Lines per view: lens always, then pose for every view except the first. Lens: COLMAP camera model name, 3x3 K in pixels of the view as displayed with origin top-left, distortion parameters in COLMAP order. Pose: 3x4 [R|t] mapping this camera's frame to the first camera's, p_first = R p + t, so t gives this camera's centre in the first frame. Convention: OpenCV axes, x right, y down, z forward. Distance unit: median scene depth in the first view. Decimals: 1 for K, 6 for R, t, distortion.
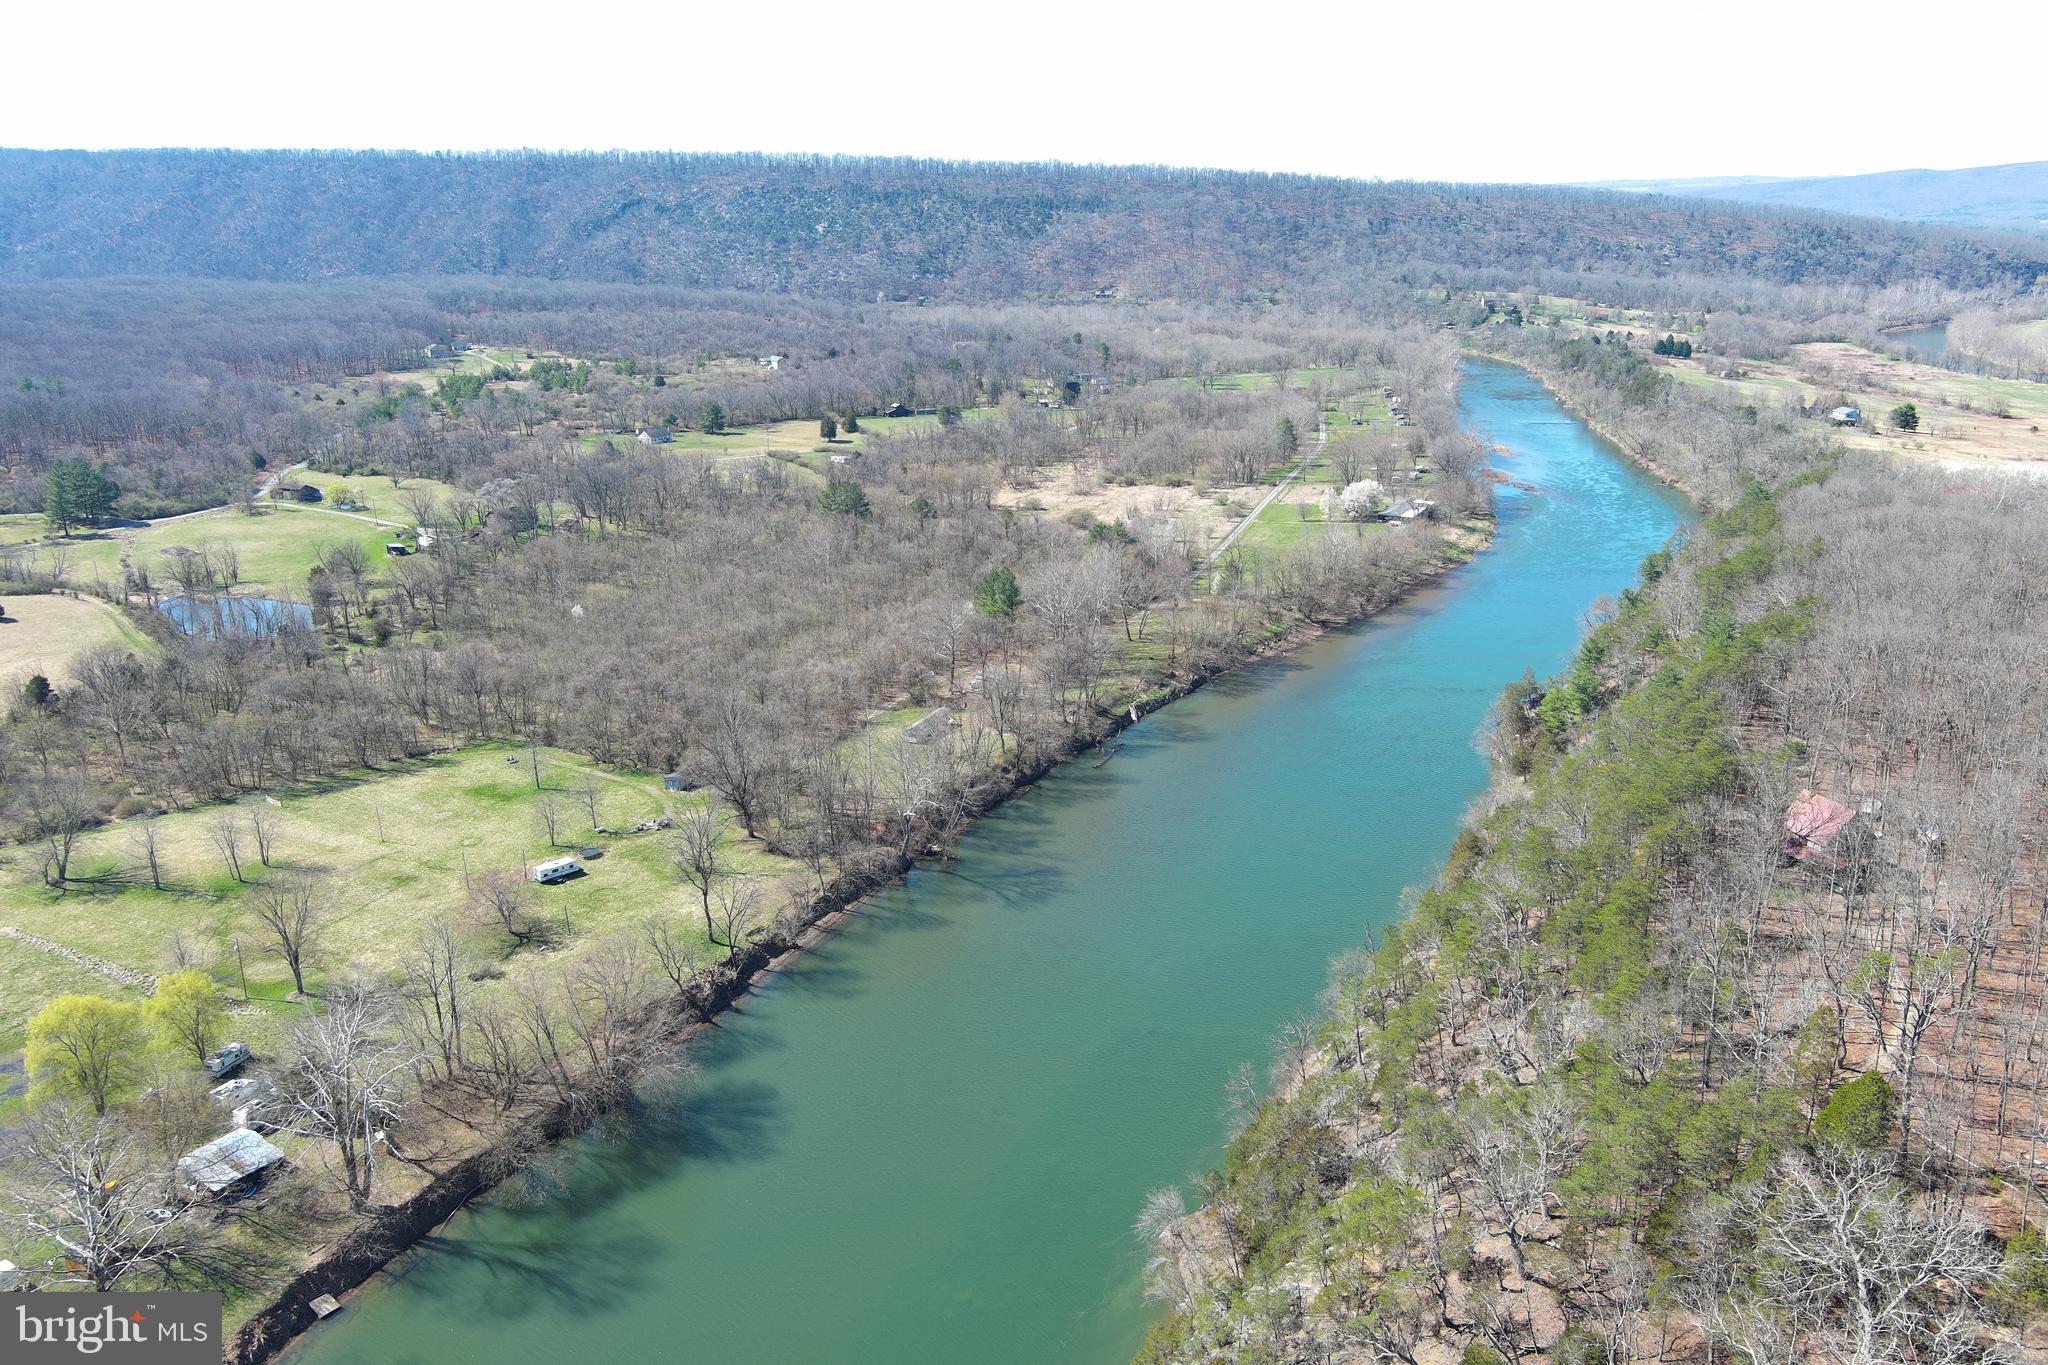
lens RADIAL K [[1698.9, 0, 988.7], [0, 1698.9, 683.4], [0, 0, 1]] dist [0.003948, 0.003607]
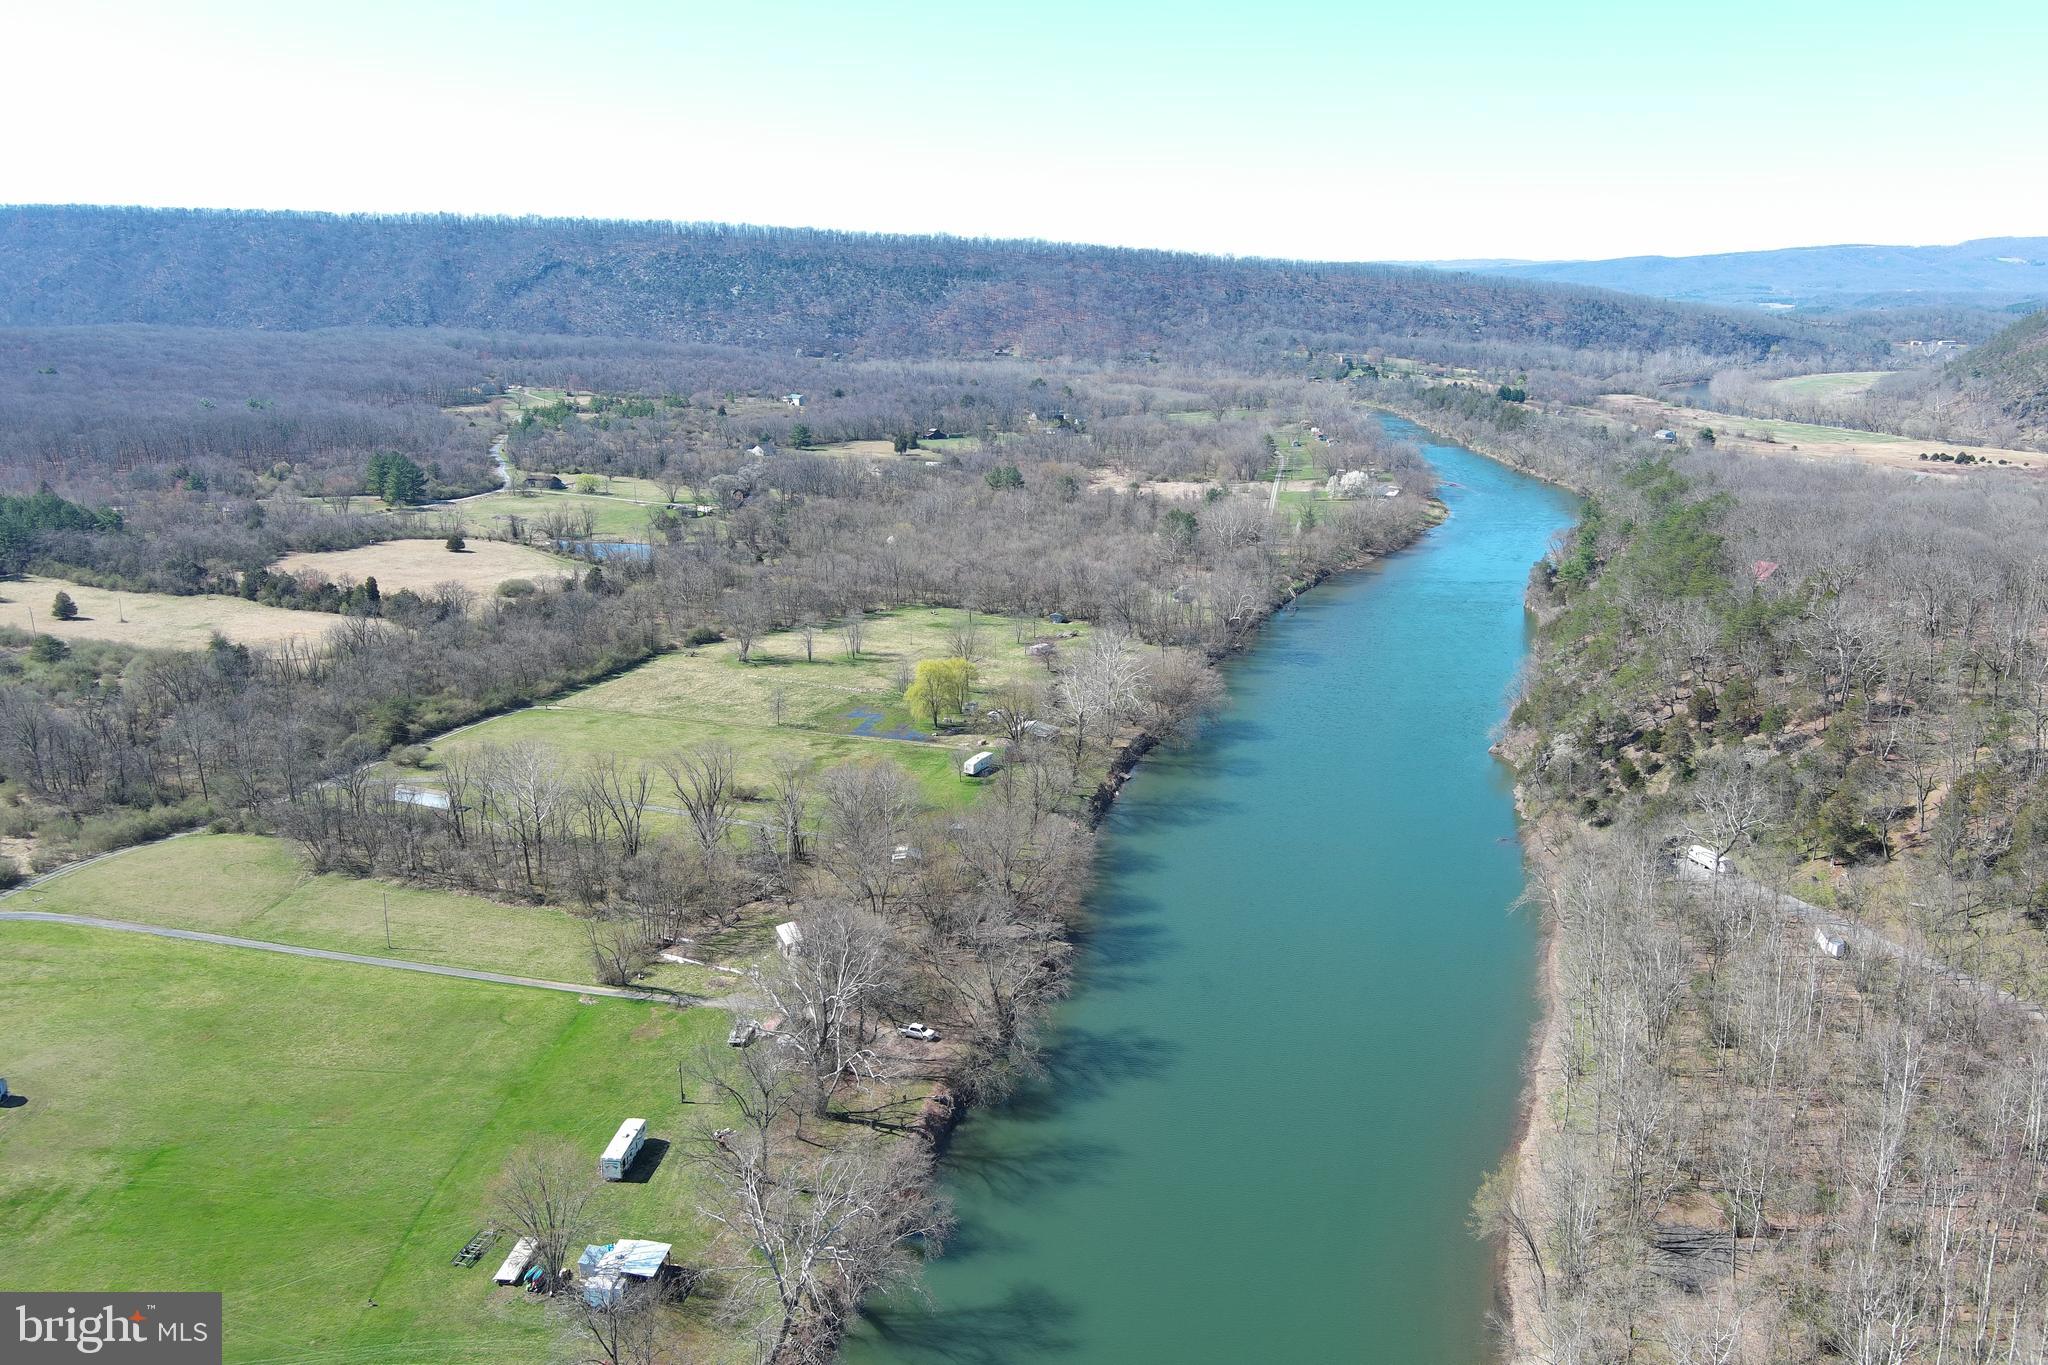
lens RADIAL K [[1695.0, 0, 1024.0], [0, 1695.0, 682.5], [0, 0, 1]] dist [0.019324, -0.032205]
pose [[0.989970, -0.017562, 0.140181, -0.075700], [0.023138, 0.999001, -0.038243, 0.030785], [-0.139369, 0.041103, 0.989387, -0.099110]]
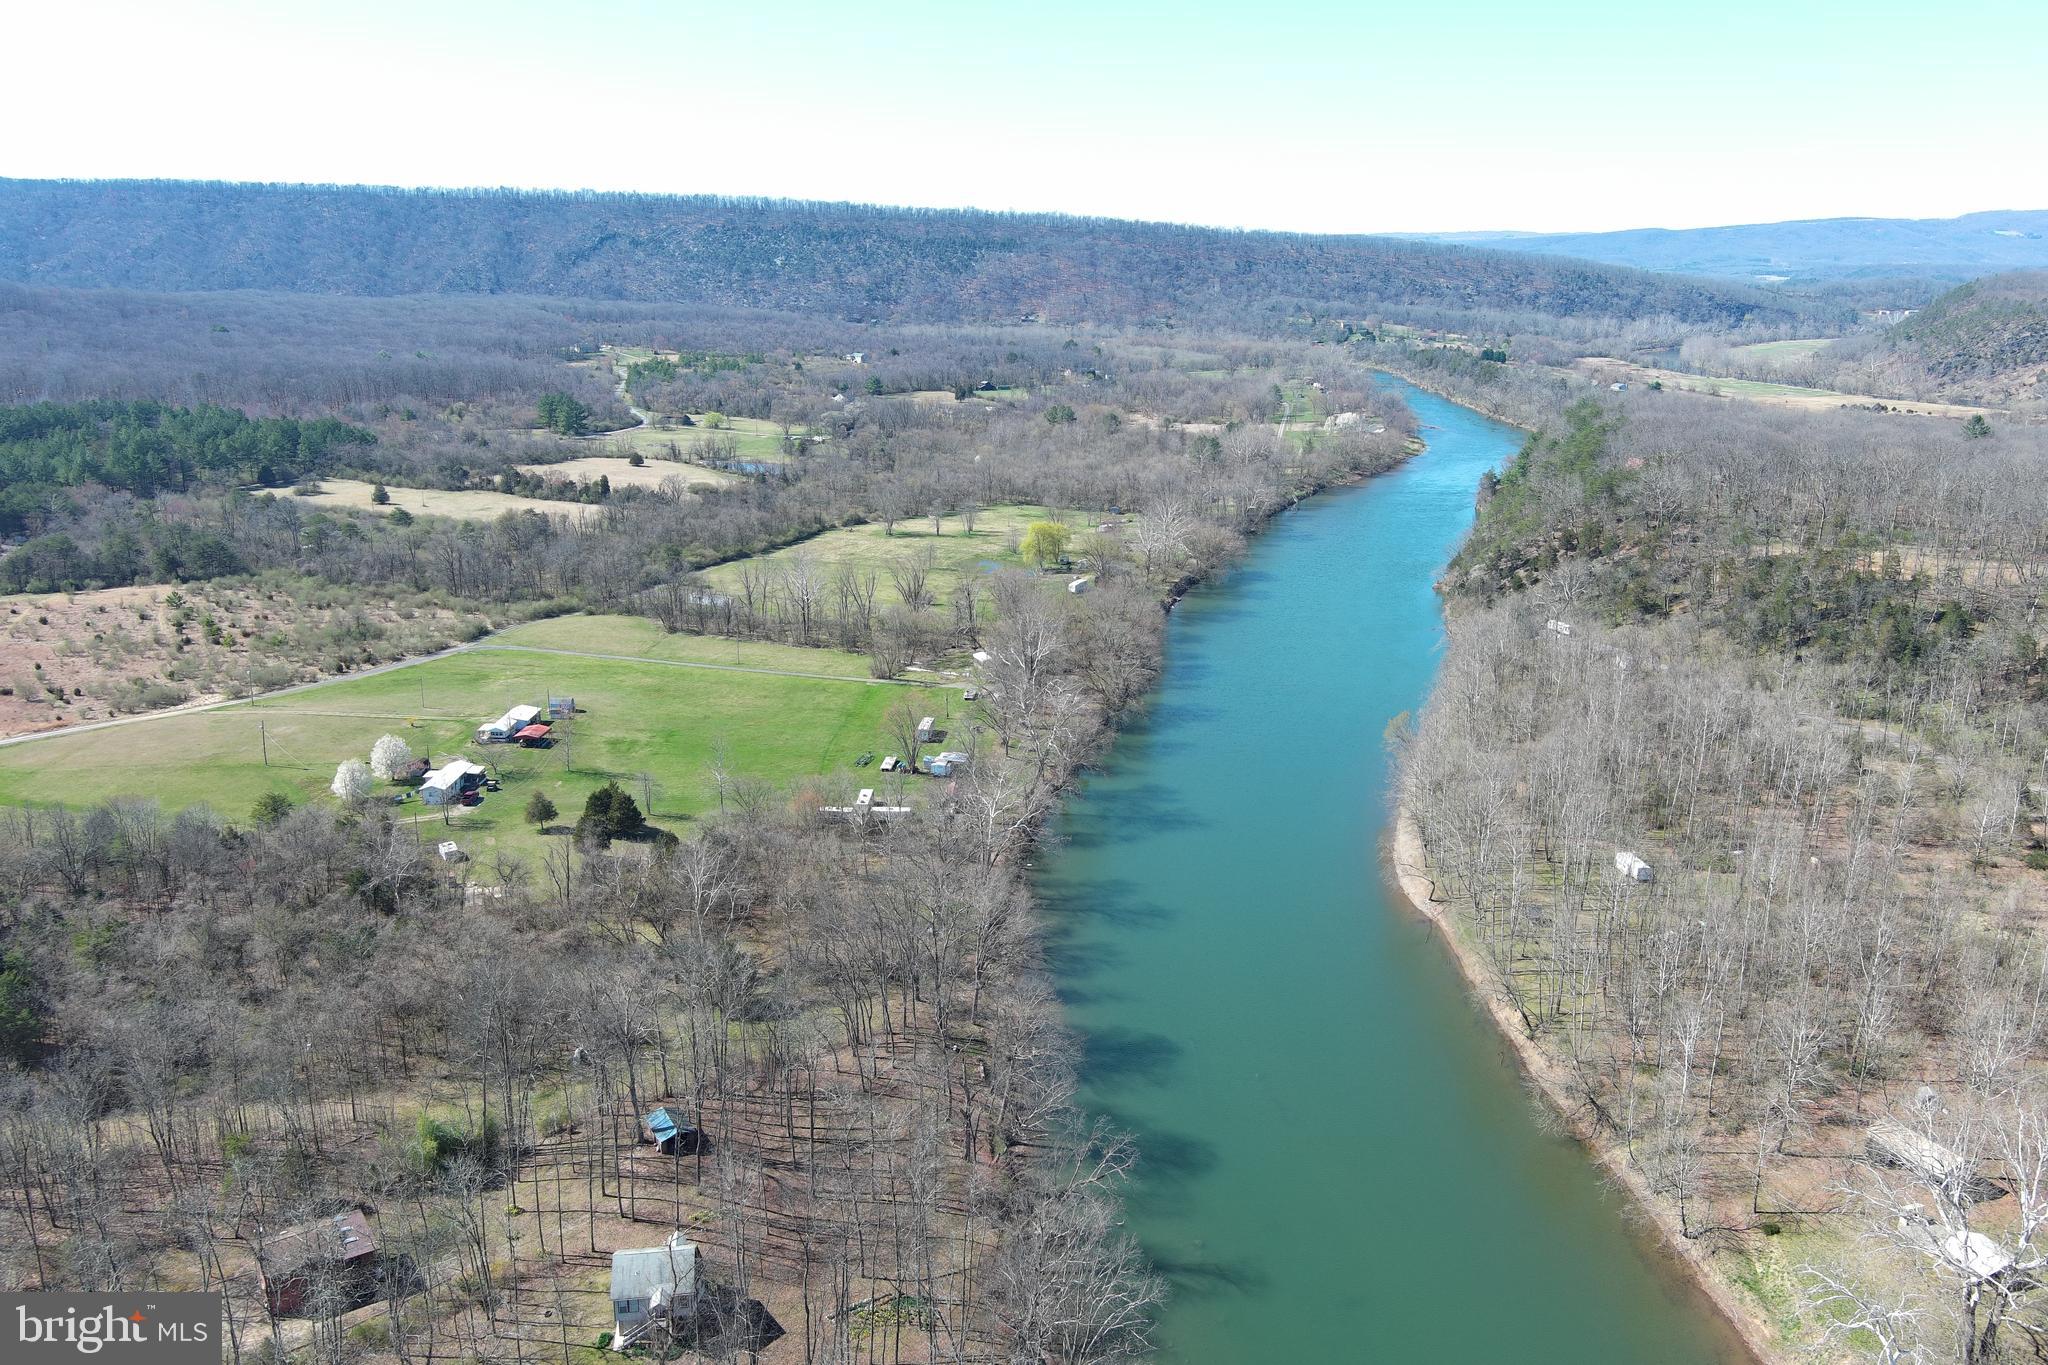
lens RADIAL K [[1695.0, 0, 1024.0], [0, 1695.0, 682.5], [0, 0, 1]] dist [0.019324, -0.032205]
pose [[0.990347, -0.017457, 0.137503, -0.101504], [0.020706, 0.999538, -0.022231, 0.054327], [-0.137052, 0.024864, 0.990252, -0.183154]]
